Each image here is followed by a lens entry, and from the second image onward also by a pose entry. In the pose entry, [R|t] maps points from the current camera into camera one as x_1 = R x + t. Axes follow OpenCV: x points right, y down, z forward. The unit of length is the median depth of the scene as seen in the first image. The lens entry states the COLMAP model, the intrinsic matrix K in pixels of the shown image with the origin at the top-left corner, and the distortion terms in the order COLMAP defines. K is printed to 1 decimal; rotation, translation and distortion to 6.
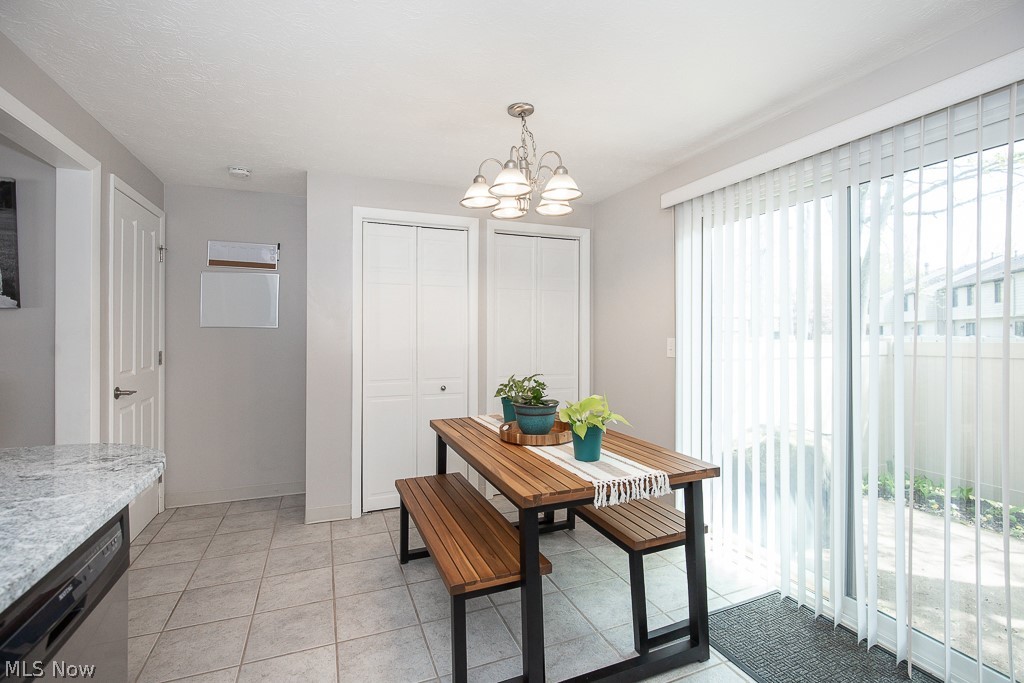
lens RADIAL K [[474.0, 0, 512.4], [0, 474.0, 337.1], [0, 0, 1]] dist [-0.015856, 0.003354]
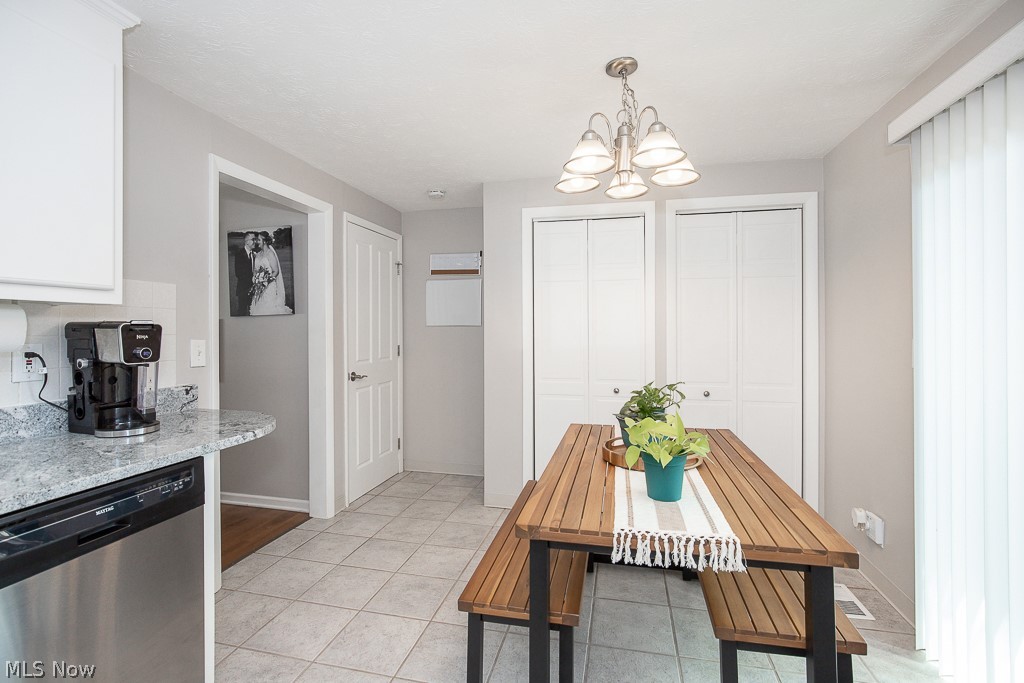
lens RADIAL K [[474.0, 0, 512.1], [0, 474.0, 333.2], [0, 0, 1]] dist [-0.015856, 0.003354]
pose [[0.813576, 0.002689, -0.581453, 0.347990], [-0.003163, 0.999995, 0.000199, -0.005619], [0.581450, 0.001677, 0.813580, 0.202626]]
